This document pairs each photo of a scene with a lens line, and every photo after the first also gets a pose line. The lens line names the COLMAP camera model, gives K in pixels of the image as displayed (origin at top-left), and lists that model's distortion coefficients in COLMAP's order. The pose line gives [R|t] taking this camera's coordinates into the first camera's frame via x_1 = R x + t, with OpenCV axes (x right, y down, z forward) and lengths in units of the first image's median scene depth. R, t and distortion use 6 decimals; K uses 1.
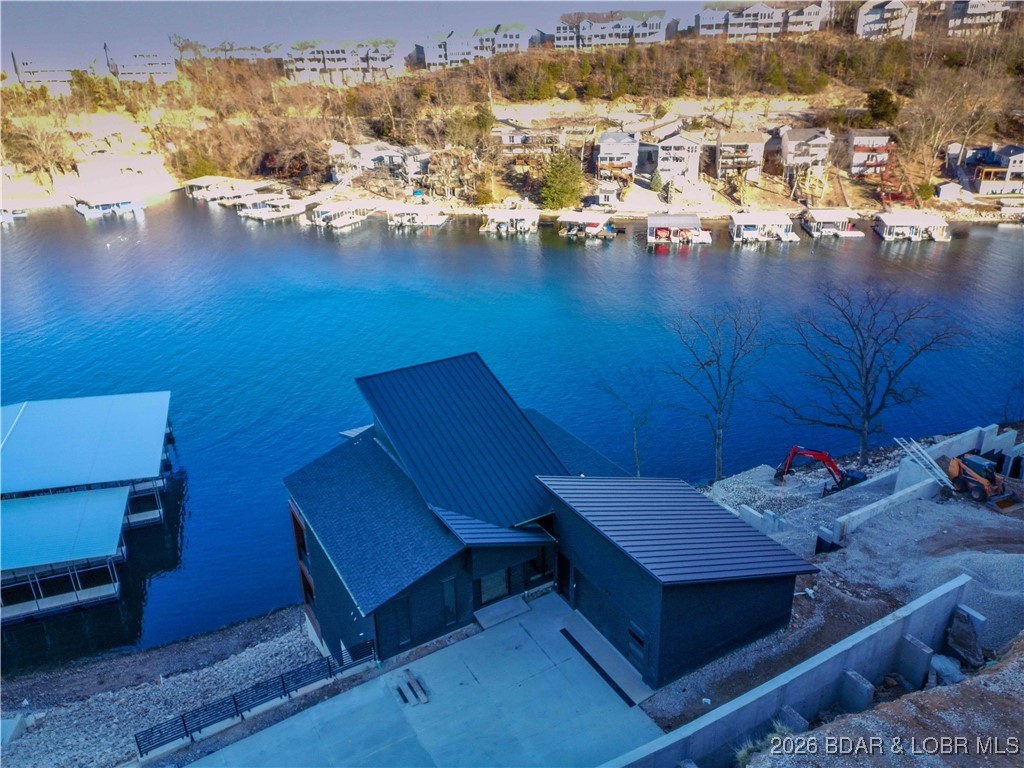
lens RADIAL K [[756.7, 0, 512.0], [0, 756.7, 384.0], [0, 0, 1]] dist [0.067516, -0.074758]
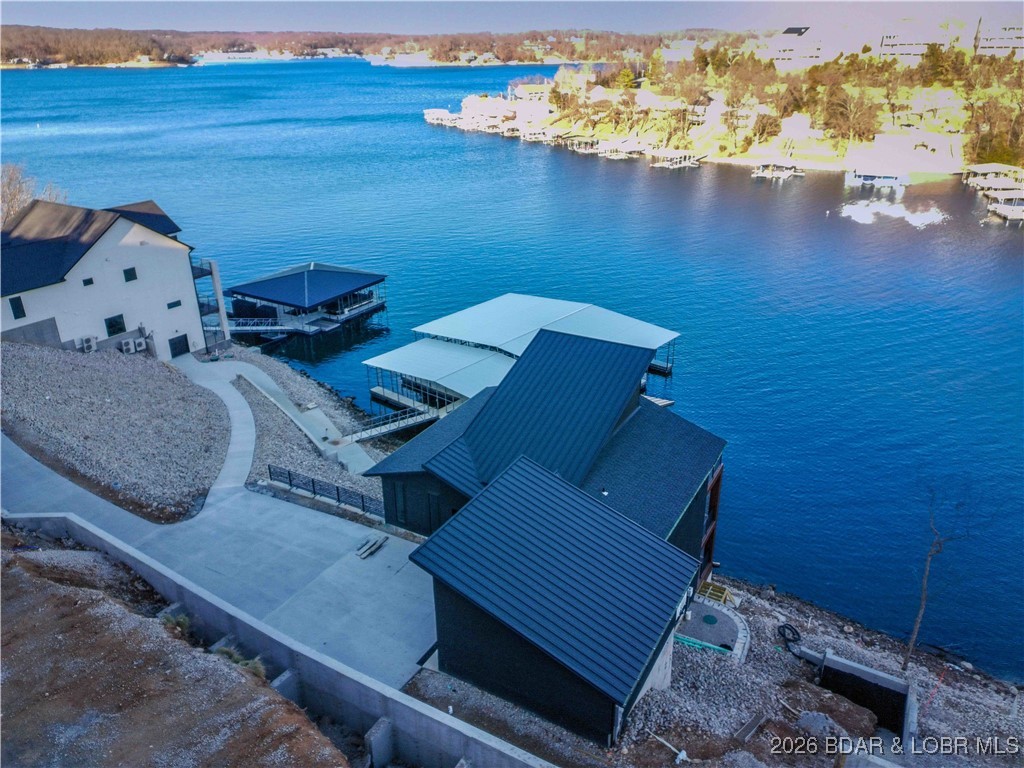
lens RADIAL K [[756.7, 0, 512.0], [0, 756.7, 384.0], [0, 0, 1]] dist [0.067516, -0.074758]
pose [[0.502560, 0.374556, -0.779193, 0.151598], [-0.349339, 0.912402, 0.213274, -0.034739], [0.790819, 0.165020, 0.589384, 0.068982]]
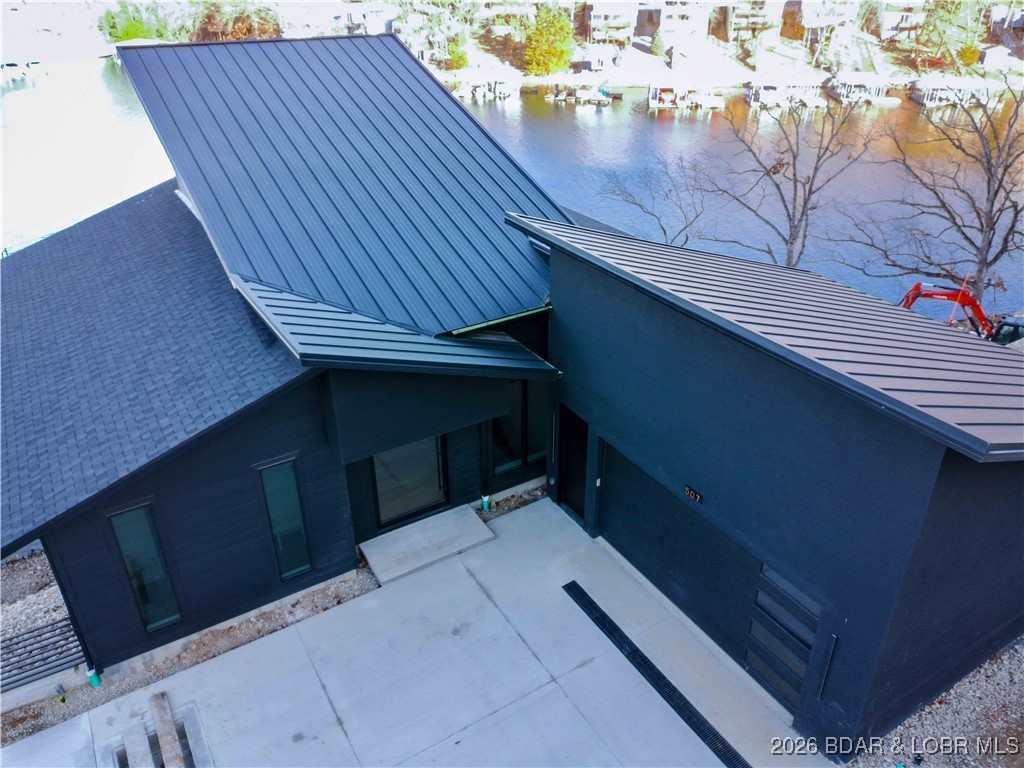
lens RADIAL K [[756.7, 0, 512.0], [0, 756.7, 384.0], [0, 0, 1]] dist [0.067516, -0.074758]
pose [[0.999656, 0.005168, 0.025732, 0.004539], [-0.007734, 0.994891, 0.100660, 0.032757], [-0.025080, -0.100824, 0.994588, 0.113994]]
